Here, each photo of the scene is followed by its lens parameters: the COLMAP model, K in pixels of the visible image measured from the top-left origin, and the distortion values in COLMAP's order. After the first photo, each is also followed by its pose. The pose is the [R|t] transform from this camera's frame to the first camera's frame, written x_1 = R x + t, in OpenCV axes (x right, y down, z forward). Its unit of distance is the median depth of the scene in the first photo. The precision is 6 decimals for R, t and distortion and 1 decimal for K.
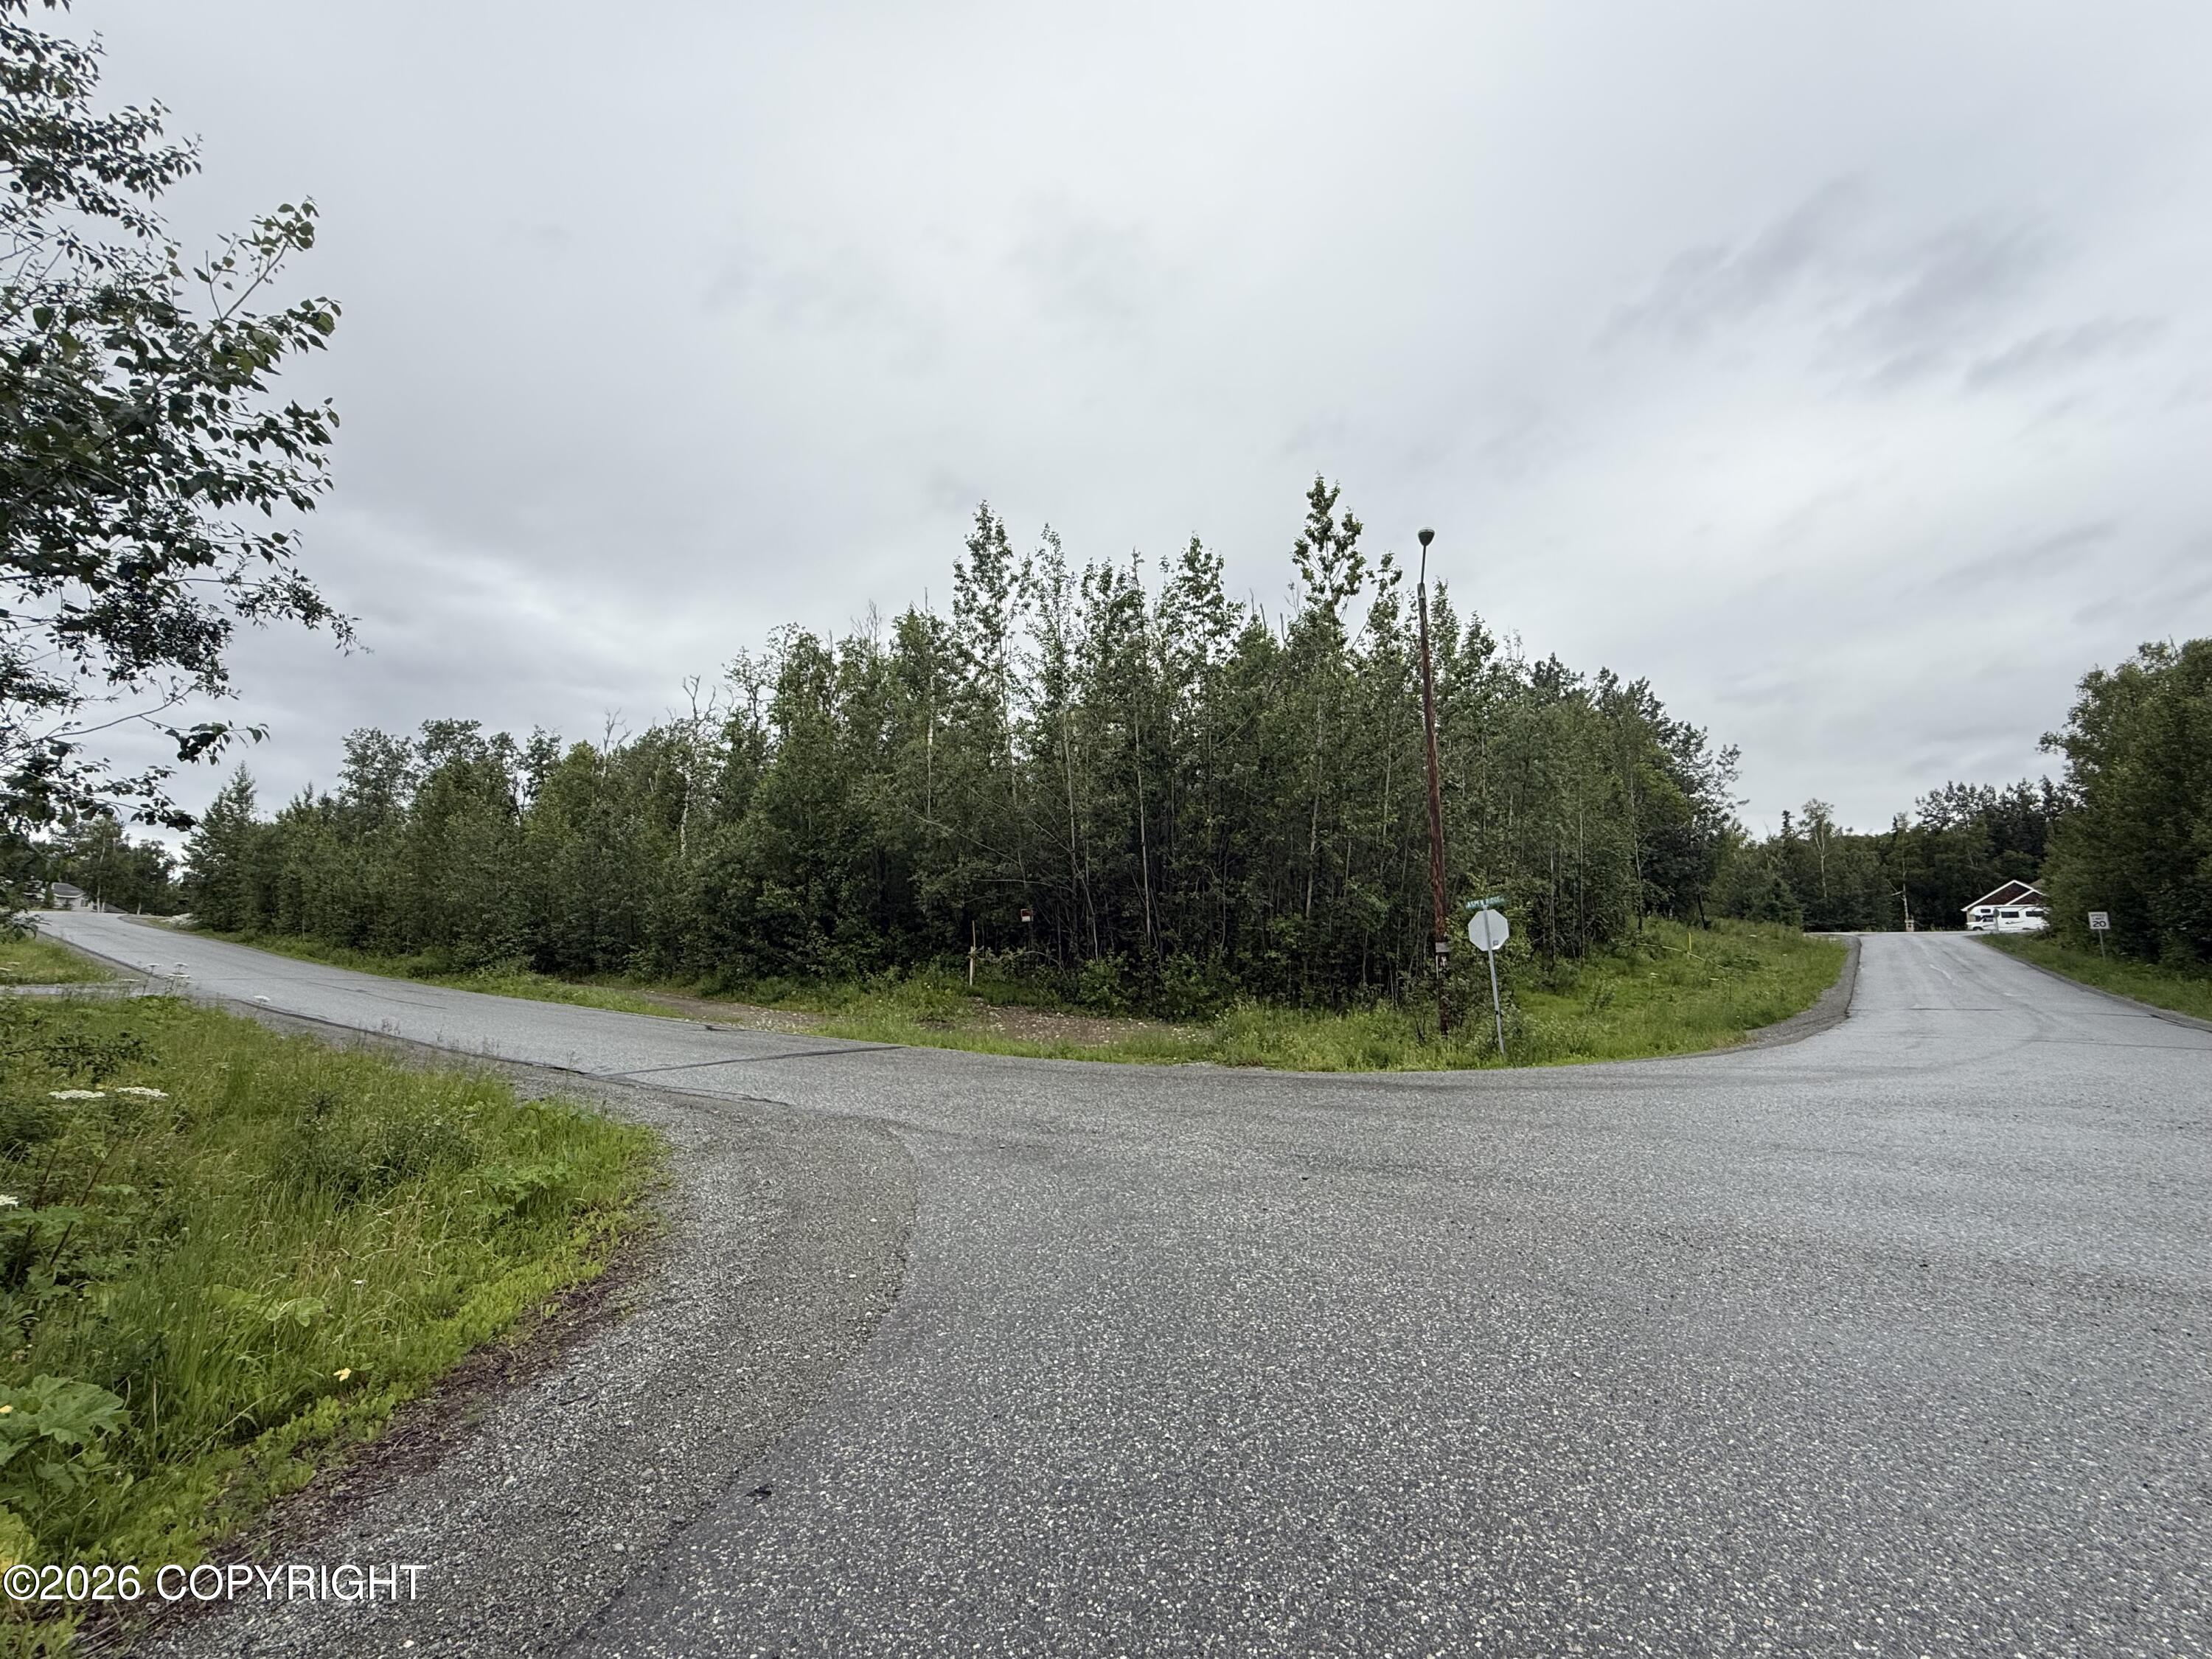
lens RADIAL K [[1015.9, 0, 1126.2], [0, 1015.9, 827.1], [0, 0, 1]] dist [-0.003781, 0.002153]
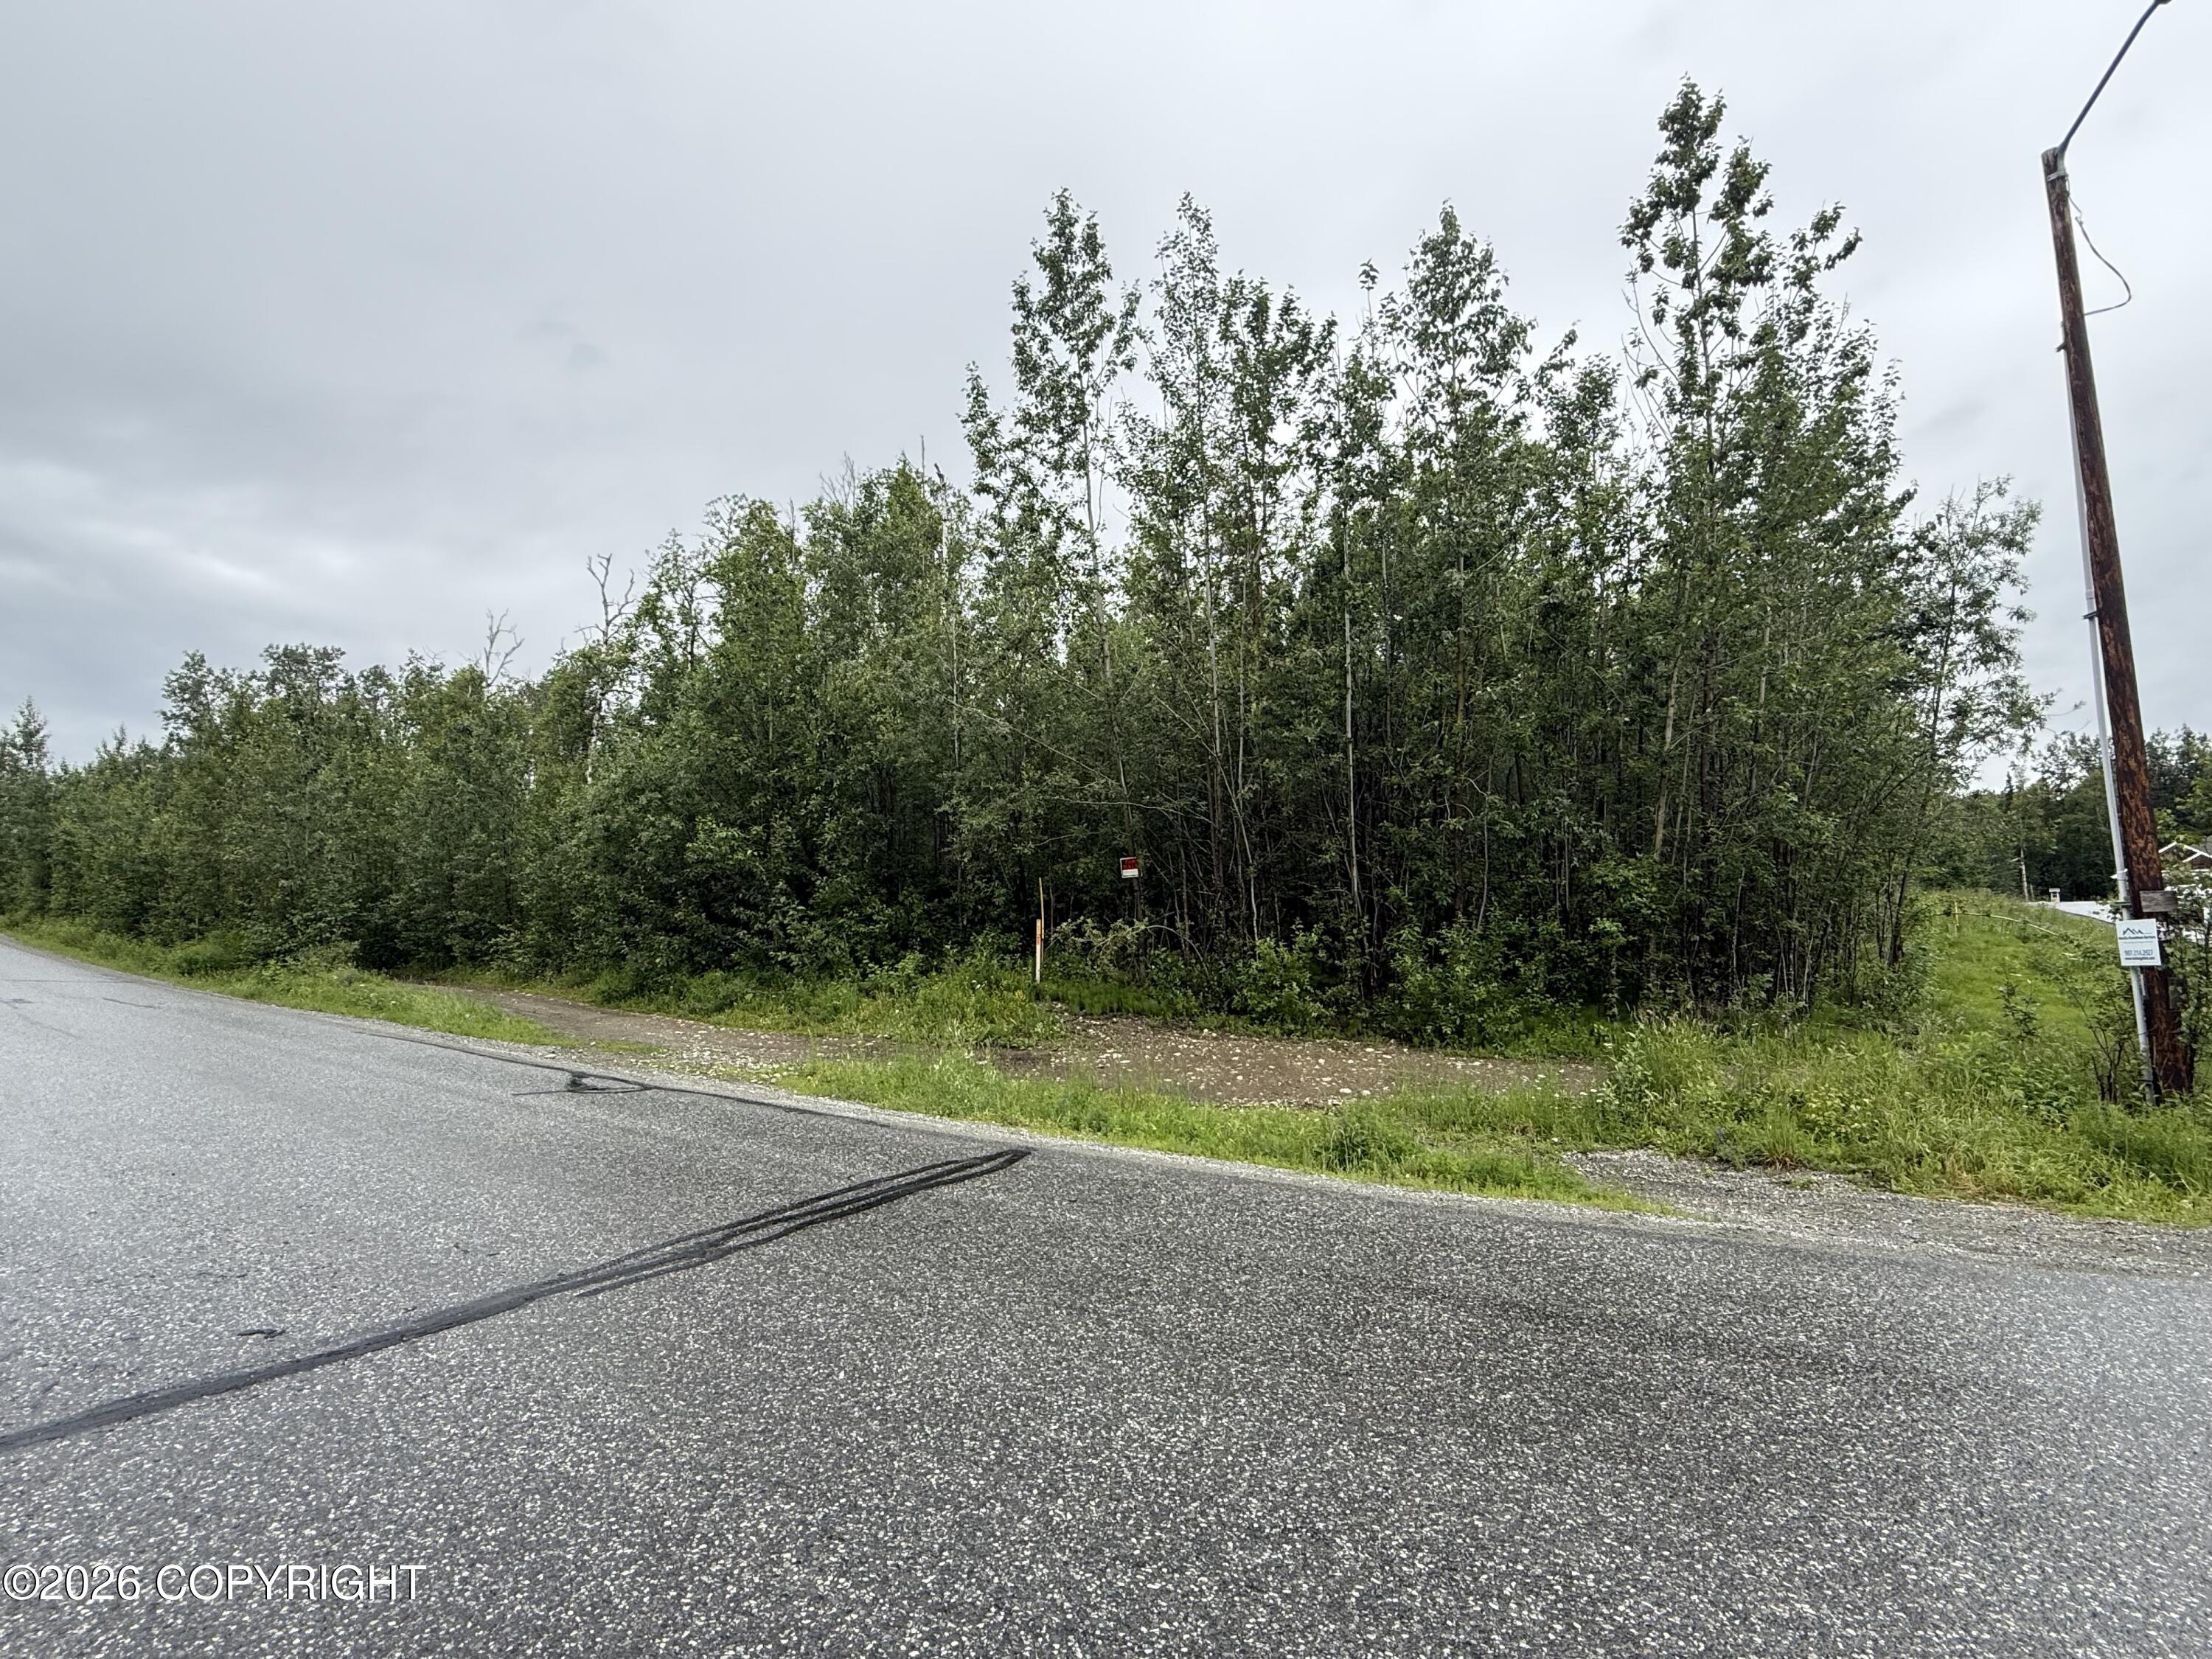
lens RADIAL K [[1076.3, 0, 1130.1], [0, 1076.3, 811.2], [0, 0, 1]] dist [-0.003832, 0.000192]
pose [[0.999506, -0.003509, 0.031239, -0.118156], [0.003275, 0.999966, 0.007528, 0.047172], [-0.031264, -0.007422, 0.999484, 0.347627]]
